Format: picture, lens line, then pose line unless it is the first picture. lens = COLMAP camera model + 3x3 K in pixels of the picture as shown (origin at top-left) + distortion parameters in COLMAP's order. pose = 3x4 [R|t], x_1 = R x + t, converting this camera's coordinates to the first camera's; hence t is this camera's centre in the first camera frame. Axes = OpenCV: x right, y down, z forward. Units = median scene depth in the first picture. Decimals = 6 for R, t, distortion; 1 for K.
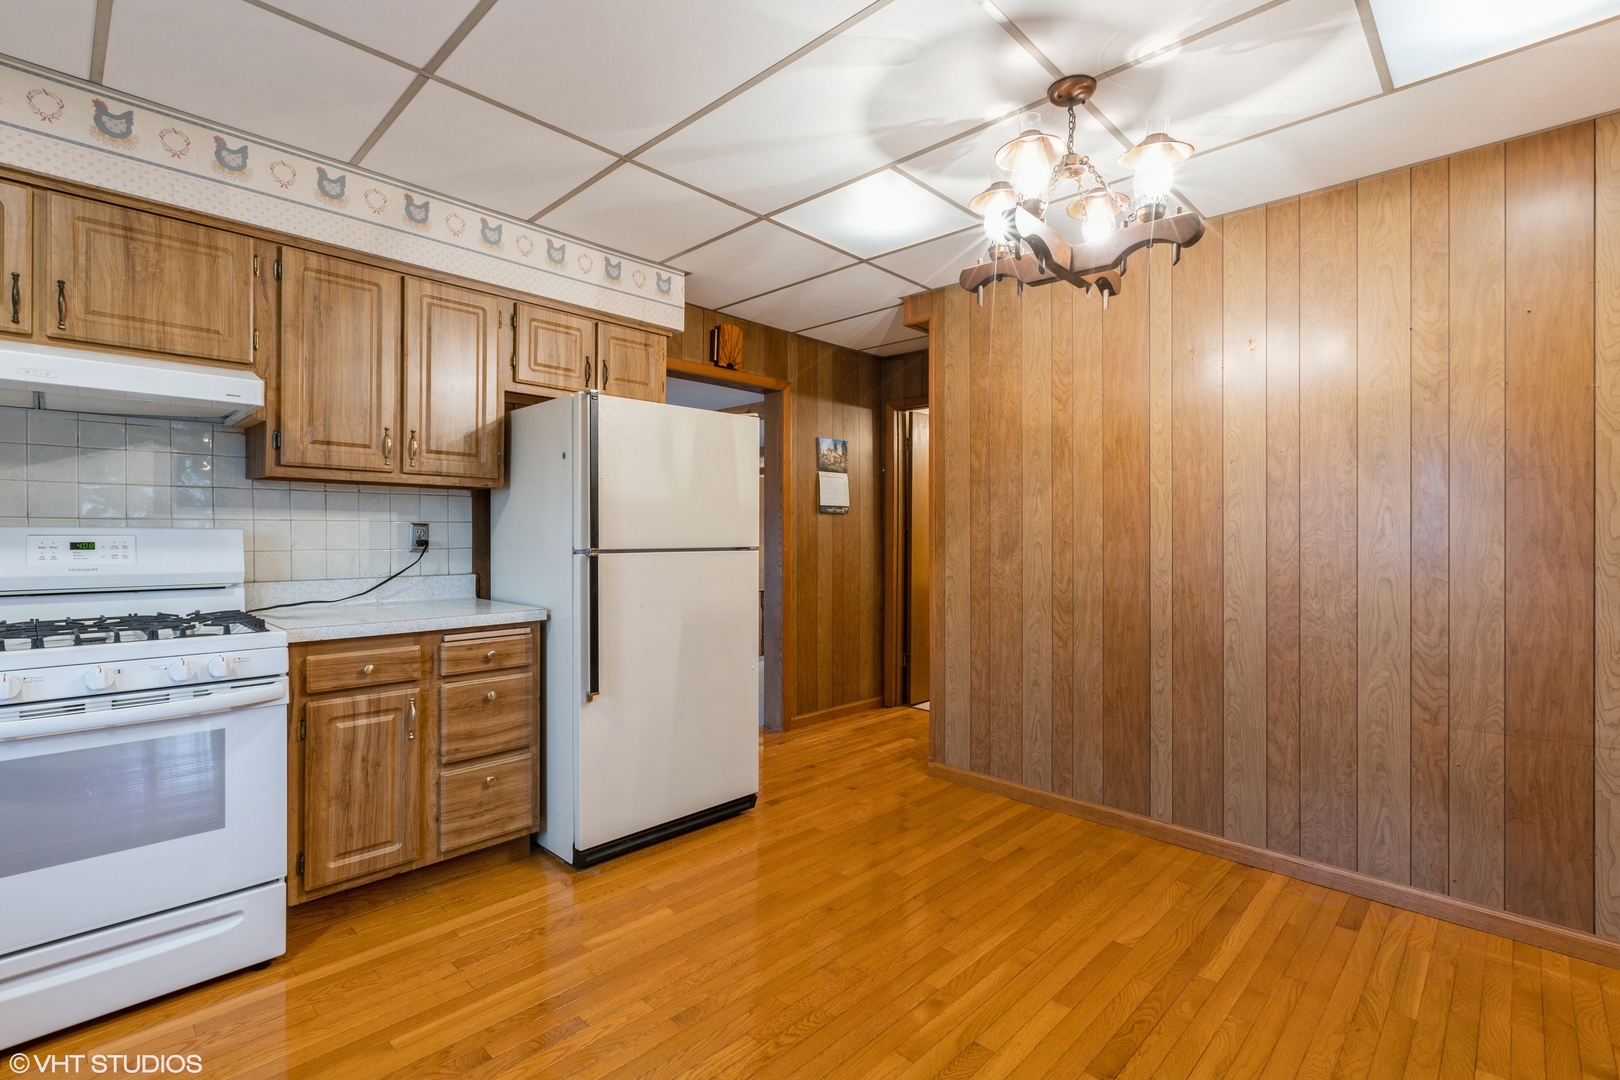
lens RADIAL K [[751.0, 0, 809.9], [0, 751.0, 537.7], [0, 0, 1]] dist [-0.001031, 0.000842]
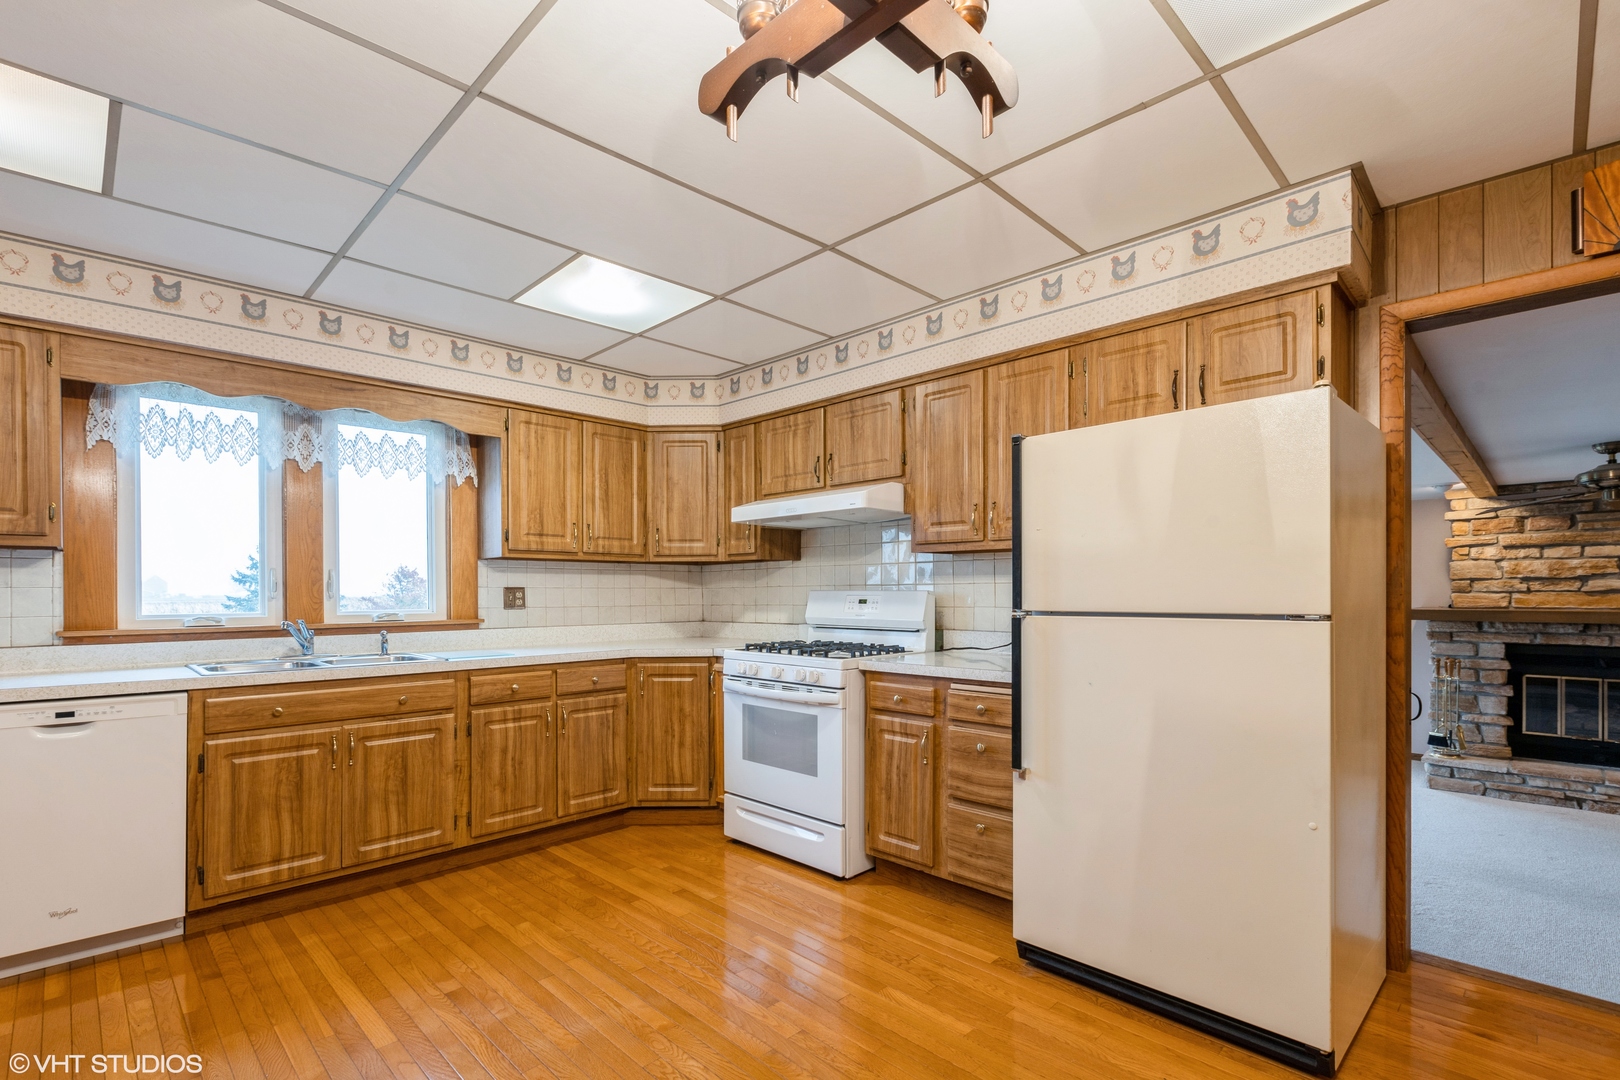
lens RADIAL K [[751.0, 0, 796.1], [0, 751.0, 596.6], [0, 0, 1]] dist [-0.001031, 0.000842]
pose [[-0.046190, -0.000105, -0.998933, 0.650270], [-0.005436, 0.999985, 0.000146, 0.000133], [0.998918, 0.005437, -0.046190, 0.804316]]
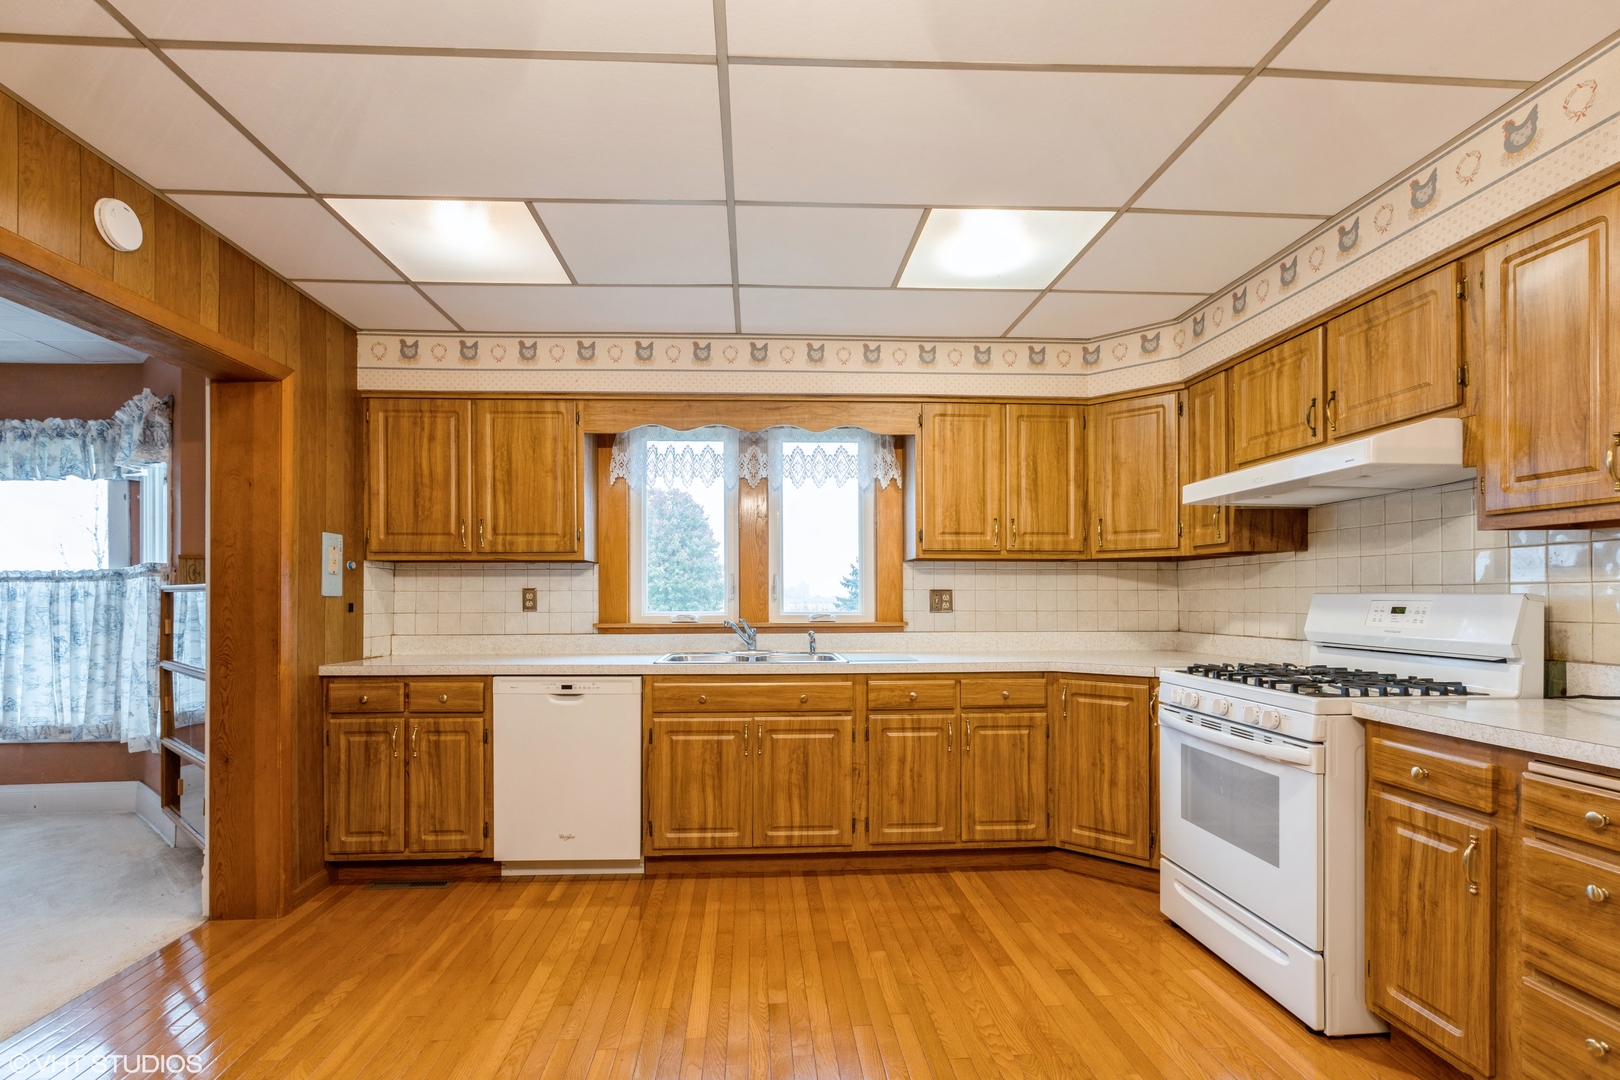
lens RADIAL K [[751.0, 0, 790.2], [0, 751.0, 594.4], [0, 0, 1]] dist [-0.001031, 0.000842]
pose [[-0.693868, -0.006458, -0.720074, 0.393450], [-0.009573, 0.999954, 0.000257, -0.003726], [0.720039, 0.007071, -0.693898, 0.973602]]
